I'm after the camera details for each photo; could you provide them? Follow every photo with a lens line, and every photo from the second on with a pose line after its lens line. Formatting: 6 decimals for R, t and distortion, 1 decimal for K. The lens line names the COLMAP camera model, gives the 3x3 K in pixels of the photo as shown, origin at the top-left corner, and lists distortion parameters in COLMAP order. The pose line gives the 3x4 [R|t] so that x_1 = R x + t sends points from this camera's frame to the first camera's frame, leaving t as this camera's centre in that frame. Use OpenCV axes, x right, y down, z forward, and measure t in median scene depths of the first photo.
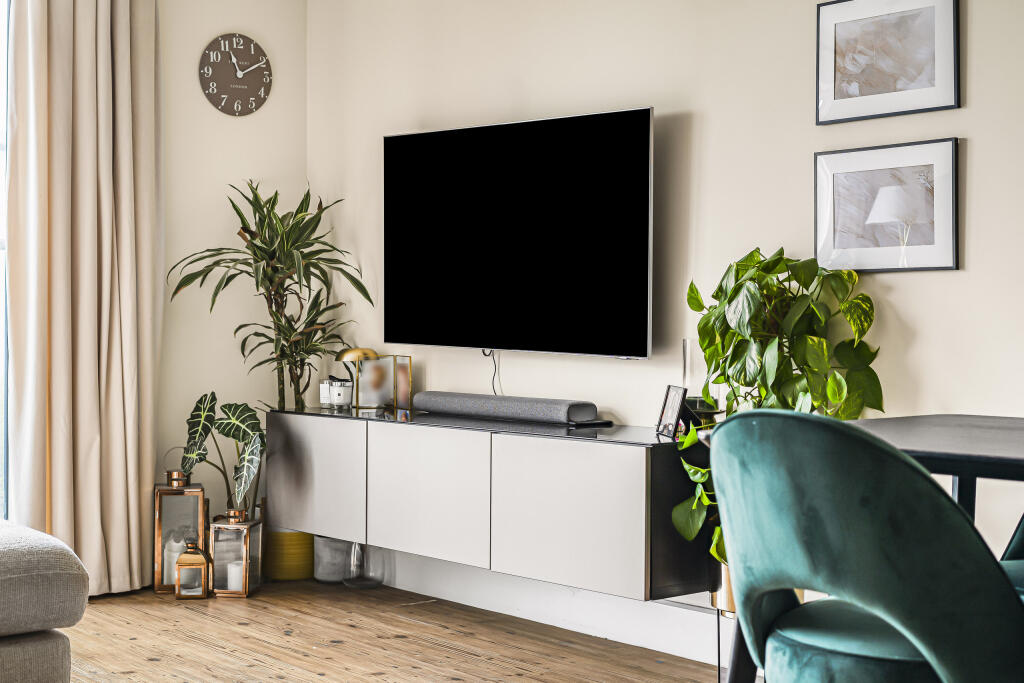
lens RADIAL K [[1474.9, 0, 511.9], [0, 1474.9, 340.4], [0, 0, 1]] dist [0.000981, 0.000000]
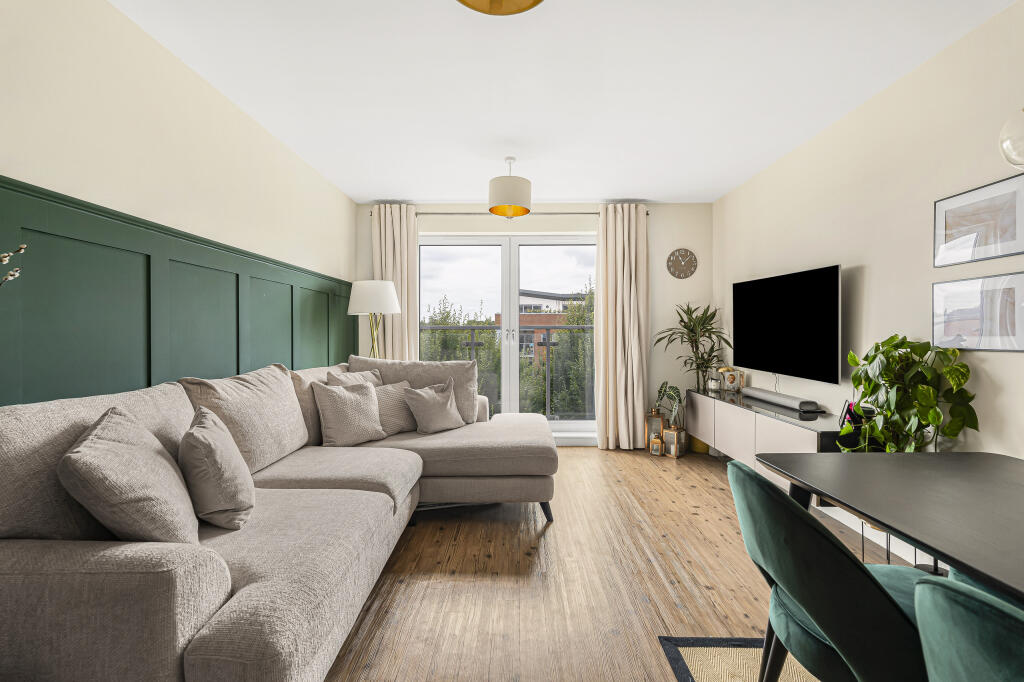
lens RADIAL K [[452.2, 0, 509.9], [0, 452.2, 342.5], [0, 0, 1]] dist [-0.004923, -0.000266]
pose [[0.753243, 0.005642, -0.657718, 0.168719], [-0.003523, 0.999983, 0.004543, -0.051333], [0.657733, -0.001104, 0.753250, 0.223607]]
